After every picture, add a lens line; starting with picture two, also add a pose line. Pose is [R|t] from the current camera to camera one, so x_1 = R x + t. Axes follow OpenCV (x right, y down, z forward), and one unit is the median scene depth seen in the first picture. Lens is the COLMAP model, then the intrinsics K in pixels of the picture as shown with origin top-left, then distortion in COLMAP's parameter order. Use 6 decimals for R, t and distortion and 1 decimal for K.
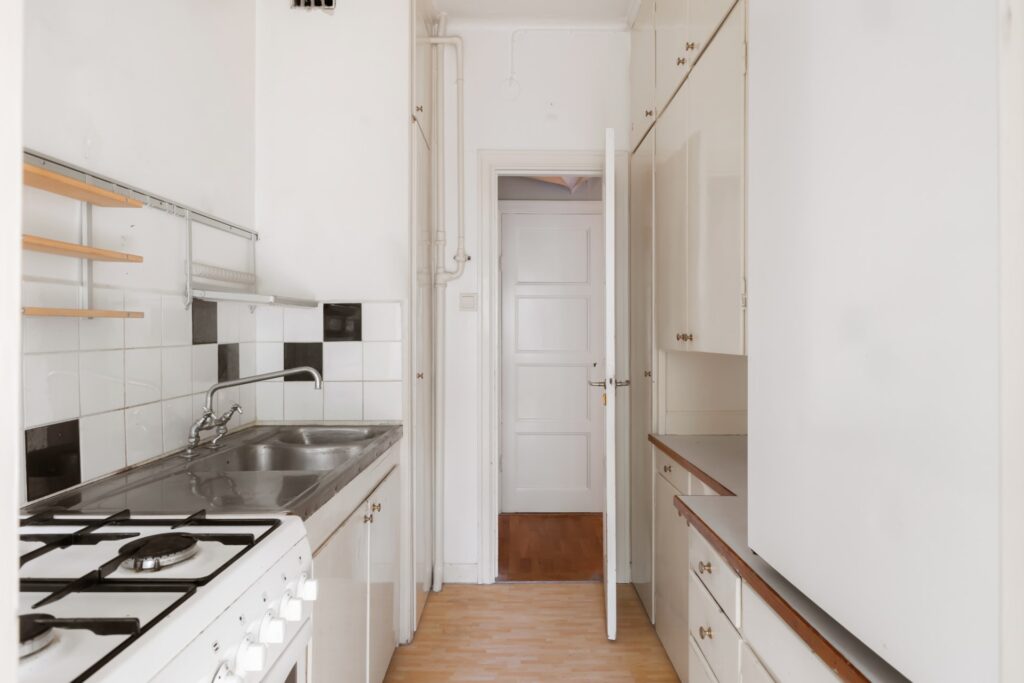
lens RADIAL K [[585.0, 0, 512.0], [0, 585.0, 341.5], [0, 0, 1]] dist [-0.000158, -0.000020]
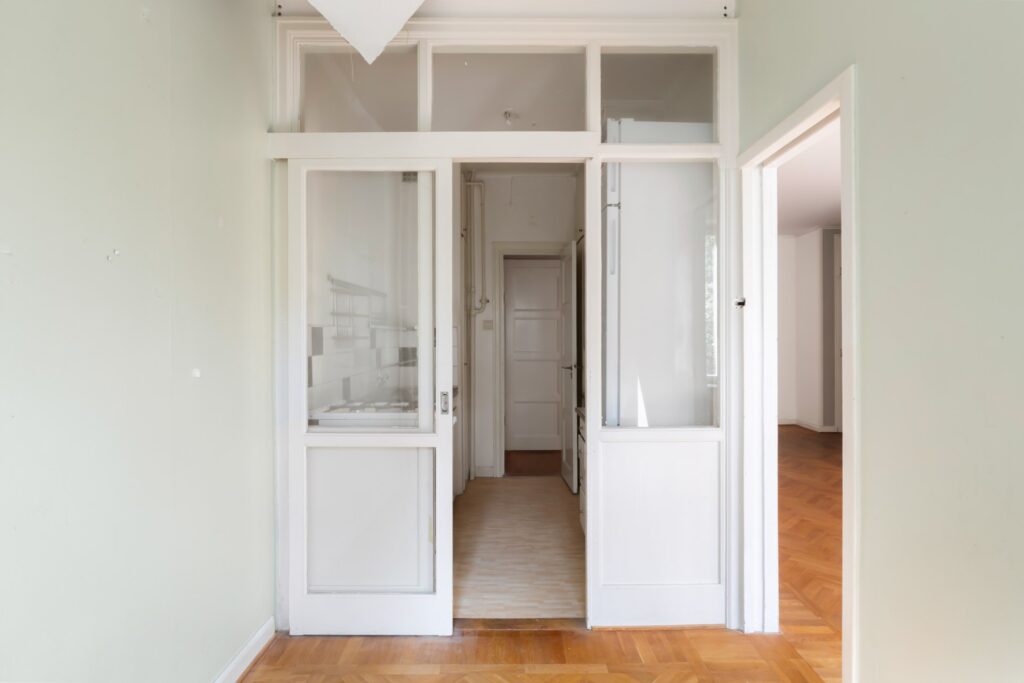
lens RADIAL K [[563.6, 0, 512.0], [0, 563.6, 341.5], [0, 0, 1]] dist [0.000013, -0.000006]
pose [[0.999993, -0.003782, -0.000128, 0.001465], [0.003782, 0.999983, -0.004353, -0.007759], [0.000144, 0.004352, 0.999991, -0.773974]]
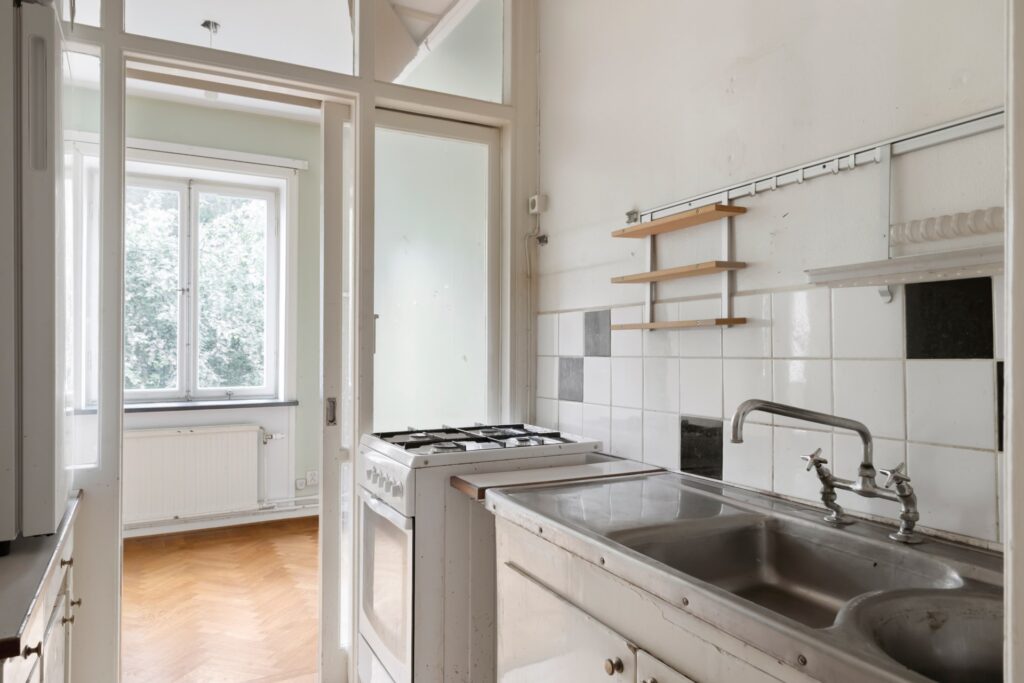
lens RADIAL K [[672.8, 0, 512.0], [0, 672.8, 341.5], [0, 0, 1]] dist [0.001326, 0.000158]
pose [[-0.885787, -0.007645, -0.464029, 0.096545], [-0.008081, 0.999967, -0.001049, -0.004951], [0.464021, 0.002820, -0.885820, 1.001171]]
